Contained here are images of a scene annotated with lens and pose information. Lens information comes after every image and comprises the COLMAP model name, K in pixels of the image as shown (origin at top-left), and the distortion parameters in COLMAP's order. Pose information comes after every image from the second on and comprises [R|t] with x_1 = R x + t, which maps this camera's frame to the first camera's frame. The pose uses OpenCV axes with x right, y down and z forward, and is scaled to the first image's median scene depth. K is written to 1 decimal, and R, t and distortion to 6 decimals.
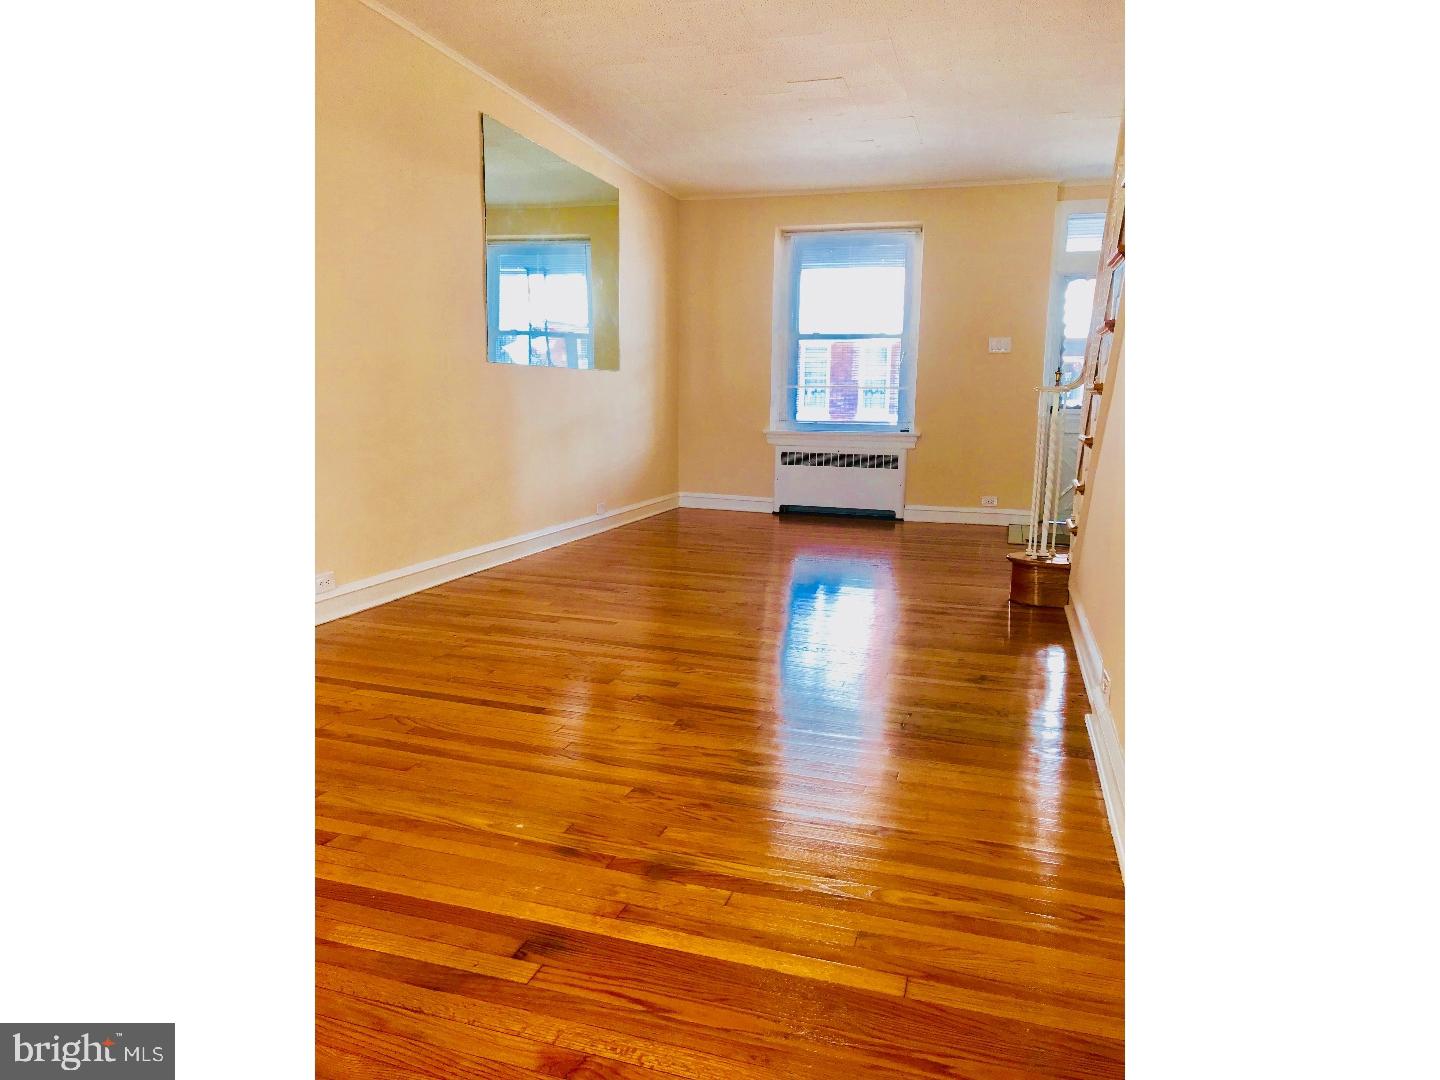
lens RADIAL K [[899.5, 0, 725.1], [0, 899.5, 540.0], [0, 0, 1]] dist [0.016505, -0.001252]
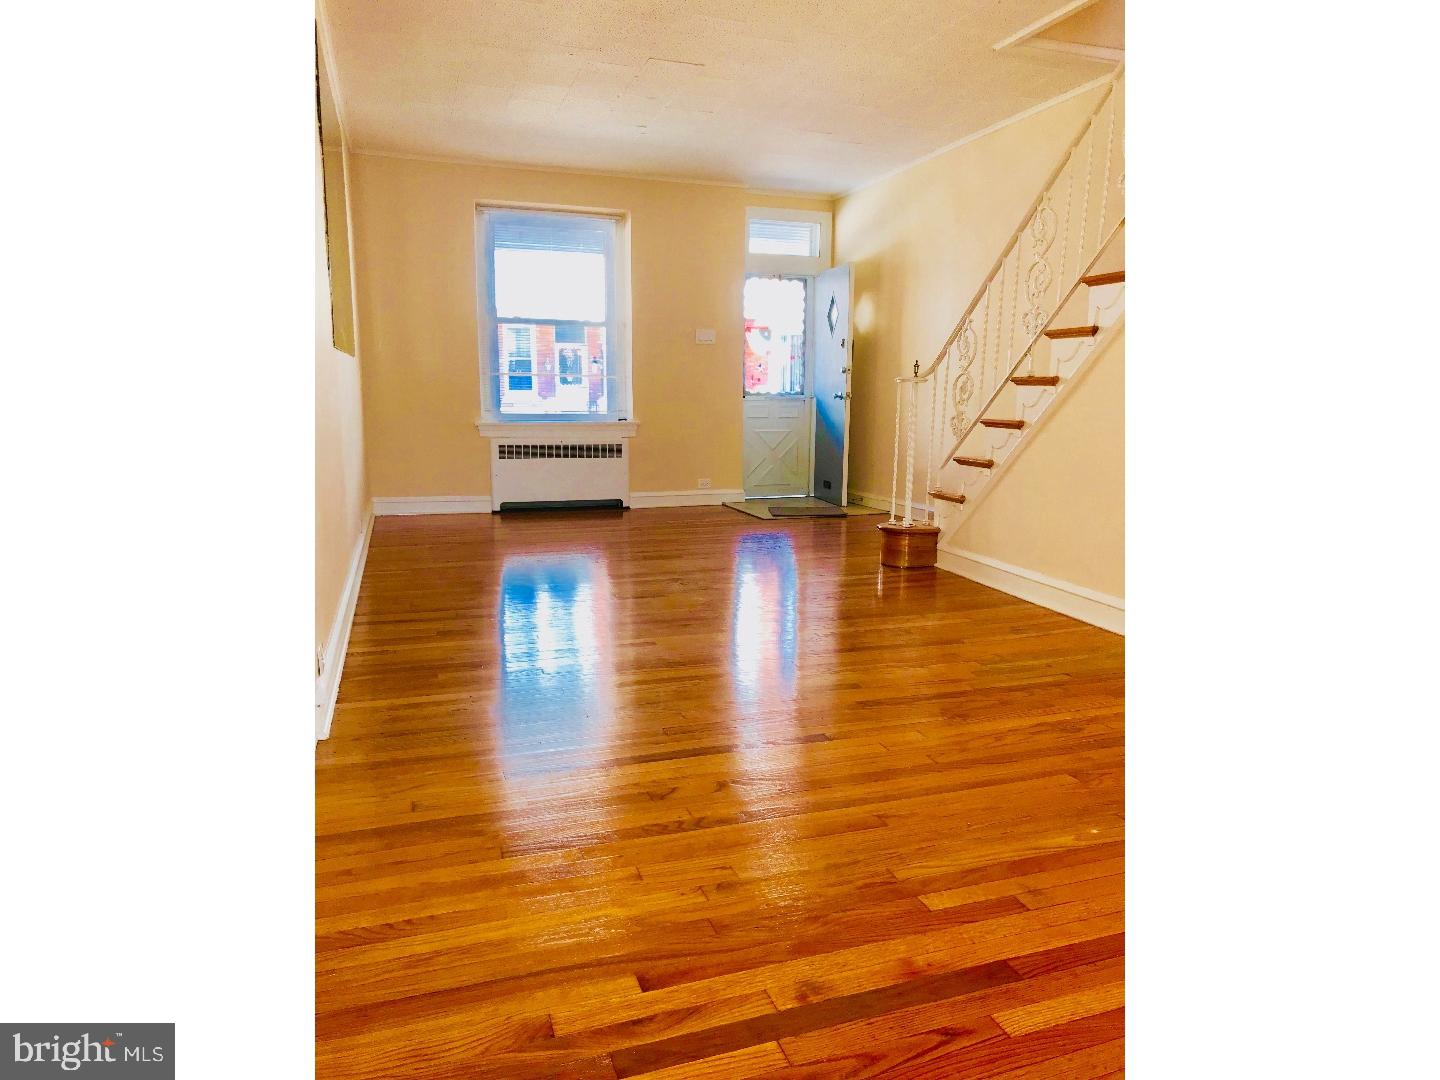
lens RADIAL K [[899.5, 0, 725.1], [0, 899.5, 540.0], [0, 0, 1]] dist [0.016505, -0.001252]
pose [[0.810215, -0.107116, 0.576262, -0.300362], [0.097037, 0.994106, 0.048352, -0.024265], [-0.578045, 0.016744, 0.815833, 0.115385]]
